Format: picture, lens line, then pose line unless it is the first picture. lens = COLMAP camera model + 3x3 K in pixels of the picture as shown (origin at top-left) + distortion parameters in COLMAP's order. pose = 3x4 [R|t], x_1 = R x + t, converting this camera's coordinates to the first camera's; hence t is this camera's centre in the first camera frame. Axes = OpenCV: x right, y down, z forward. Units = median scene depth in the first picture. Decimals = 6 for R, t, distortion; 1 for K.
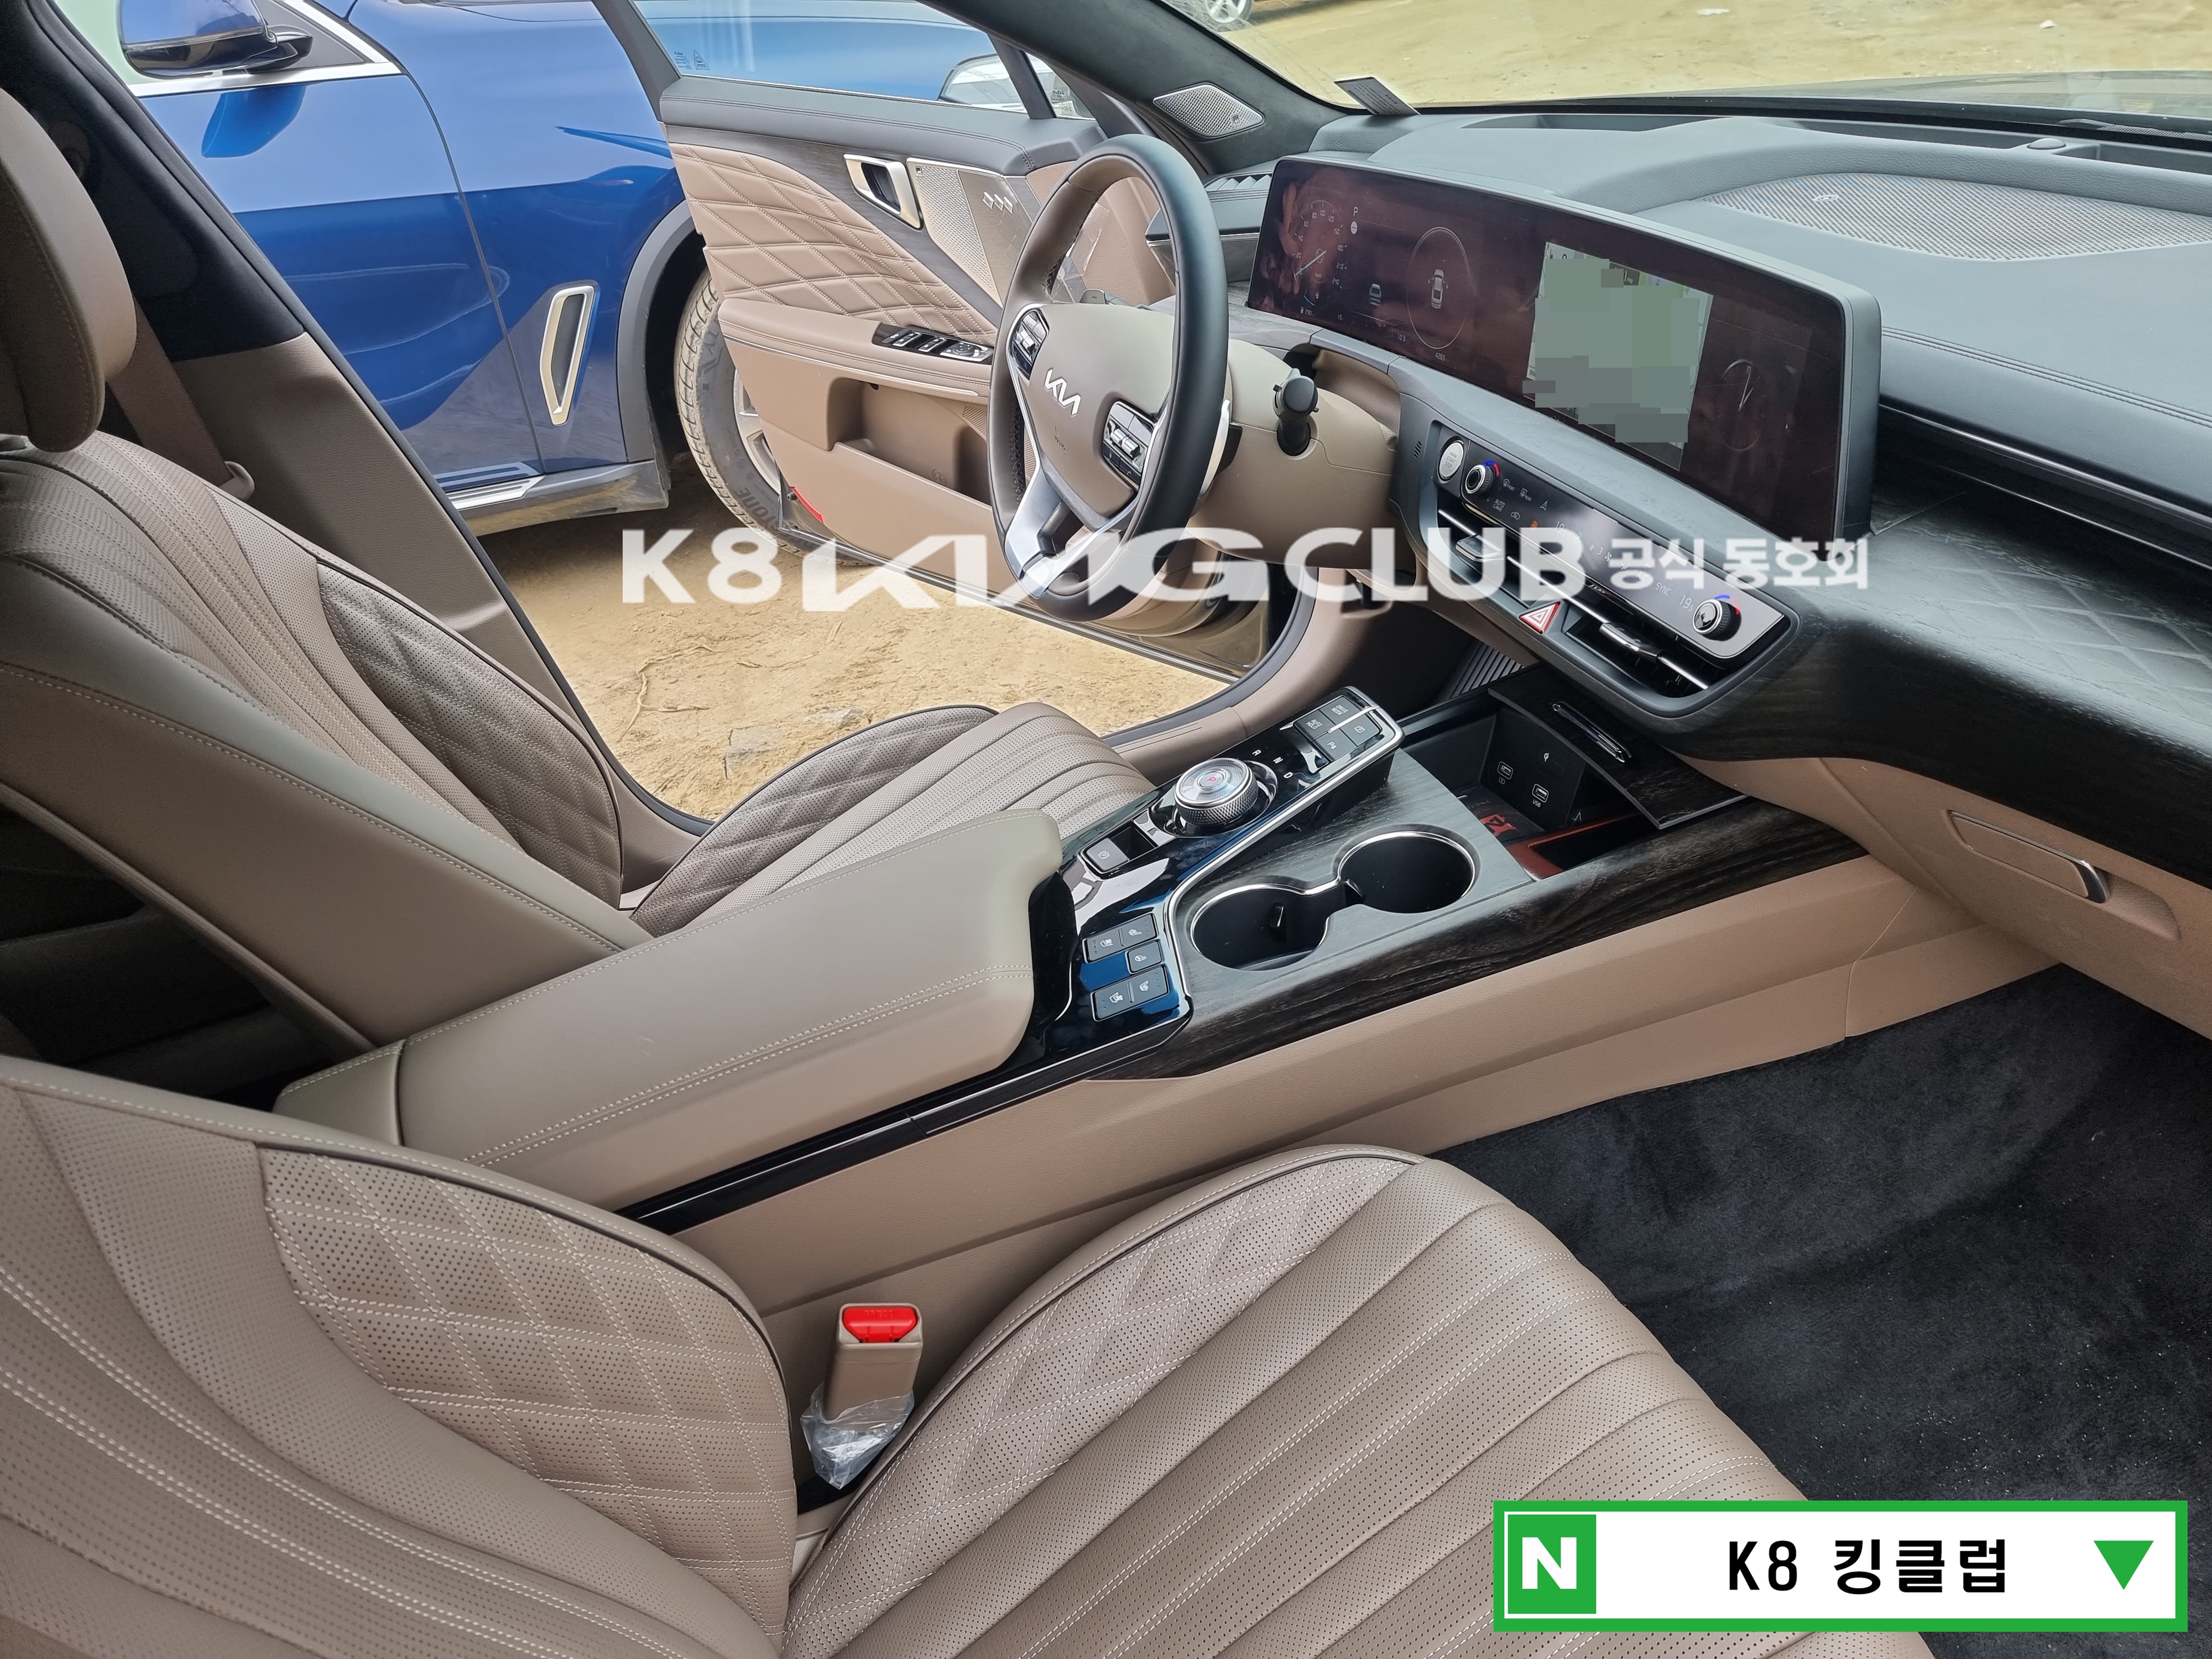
lens RADIAL K [[1526.8, 0, 1106.0], [0, 1526.8, 829.5], [0, 0, 1]] dist [0.076970, -0.088358]
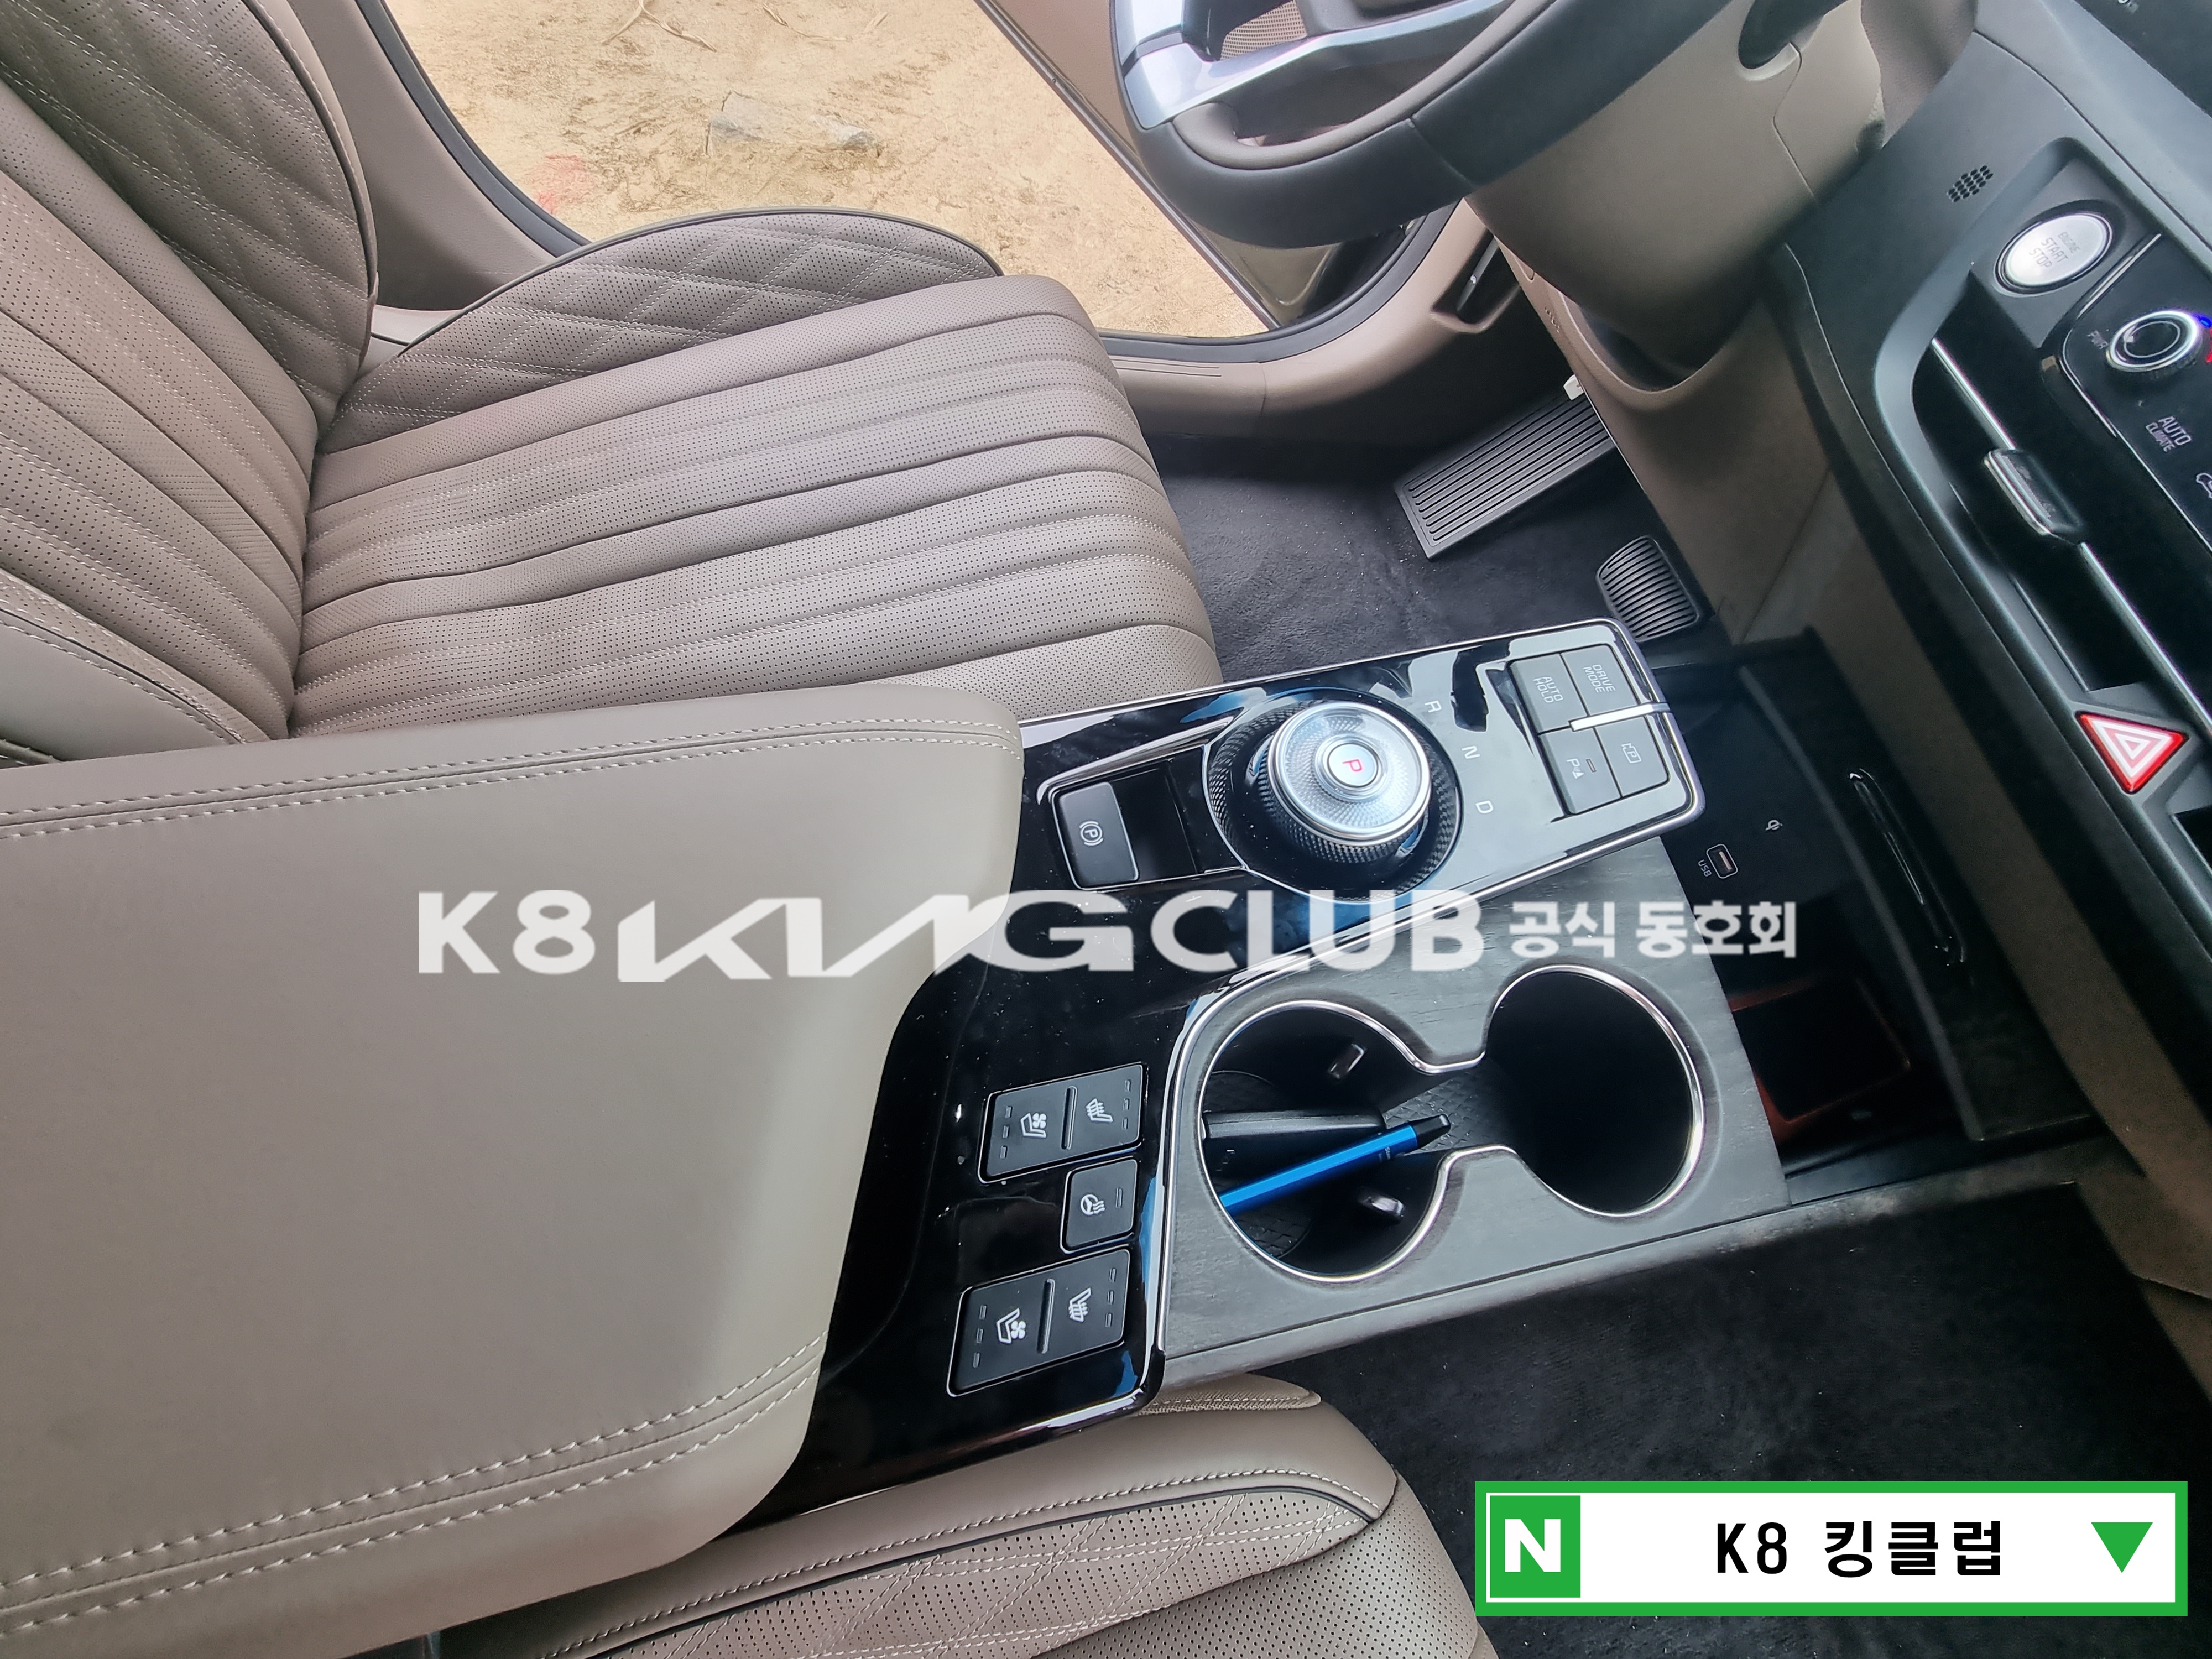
lens RADIAL K [[897.4, 0, 1120.6], [0, 897.4, 844.6], [0, 0, 1]] dist [-0.005909, -0.000119]
pose [[0.918498, 0.305192, 0.251435, -0.045218], [-0.391112, 0.794830, 0.463979, -0.083666], [-0.058245, -0.524503, 0.849414, 0.532345]]
